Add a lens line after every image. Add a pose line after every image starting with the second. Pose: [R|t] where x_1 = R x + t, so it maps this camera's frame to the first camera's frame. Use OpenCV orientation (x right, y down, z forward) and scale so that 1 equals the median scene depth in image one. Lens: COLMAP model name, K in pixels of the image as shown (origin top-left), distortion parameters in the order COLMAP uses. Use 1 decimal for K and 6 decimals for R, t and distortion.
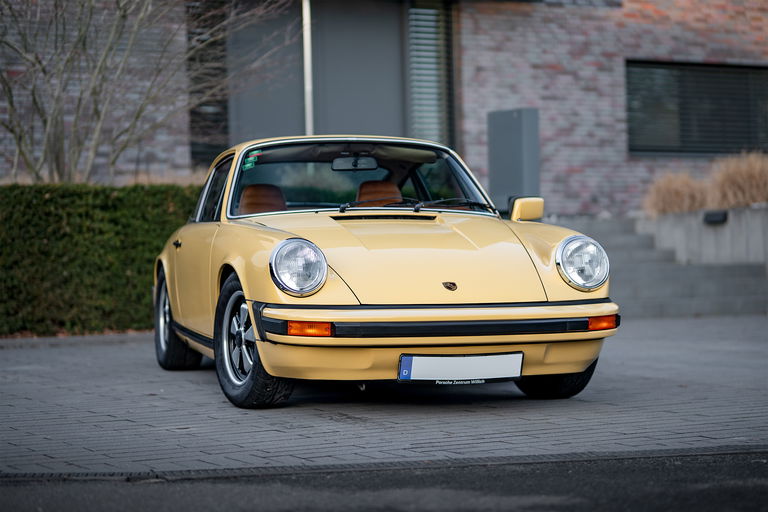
lens RADIAL K [[1845.5, 0, 384.0], [0, 1845.5, 256.0], [0, 0, 1]] dist [0.018917, -0.498454]
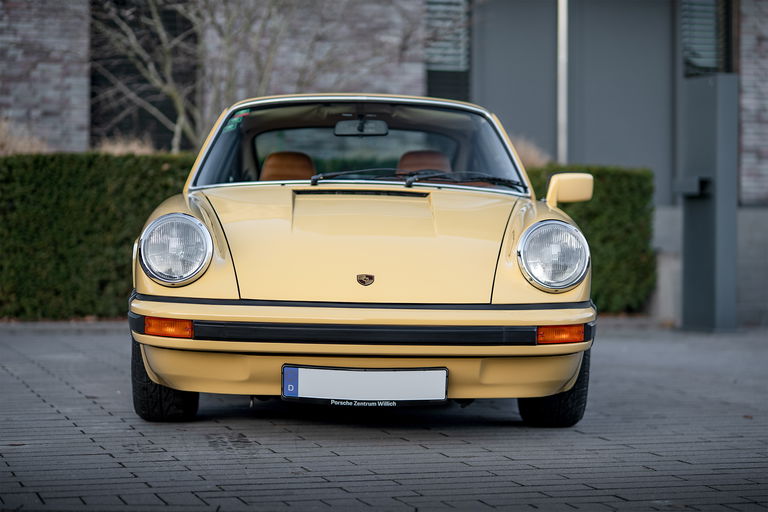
lens RADIAL K [[1837.2, 0, 384.0], [0, 1837.2, 256.0], [0, 0, 1]] dist [-0.003856, -0.115534]
pose [[0.971627, 0.029487, -0.234672, 0.183943], [-0.027629, 0.999555, 0.011205, -0.002217], [0.234898, -0.004403, 0.972010, 0.198455]]
